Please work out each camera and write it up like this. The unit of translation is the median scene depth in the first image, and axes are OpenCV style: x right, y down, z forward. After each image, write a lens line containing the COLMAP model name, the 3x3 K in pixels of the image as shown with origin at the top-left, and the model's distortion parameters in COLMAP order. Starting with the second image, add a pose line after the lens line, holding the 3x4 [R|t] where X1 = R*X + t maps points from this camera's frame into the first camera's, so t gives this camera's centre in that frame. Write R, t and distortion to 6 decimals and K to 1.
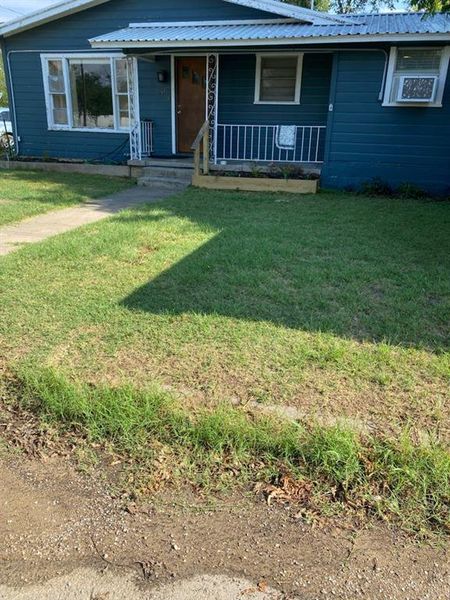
lens RADIAL K [[466.7, 0, 225.0], [0, 466.7, 300.0], [0, 0, 1]] dist [0.044425, -0.085920]
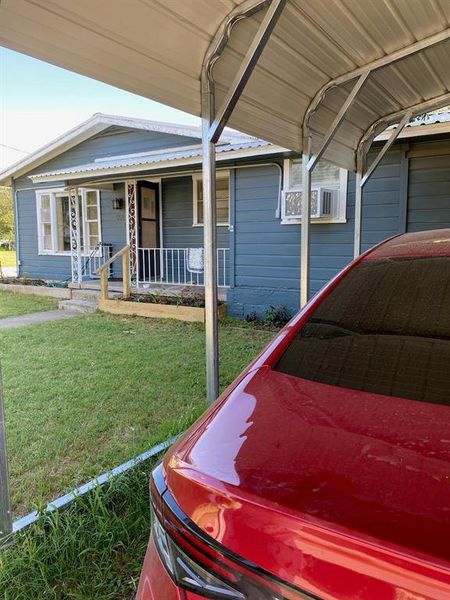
lens RADIAL K [[466.7, 0, 225.0], [0, 466.7, 300.0], [0, 0, 1]] dist [0.044425, -0.085920]
pose [[0.940944, 0.017922, -0.338086, 0.470968], [-0.096558, 0.971330, -0.217244, -0.080135], [0.324500, 0.237060, 0.915698, 0.206441]]
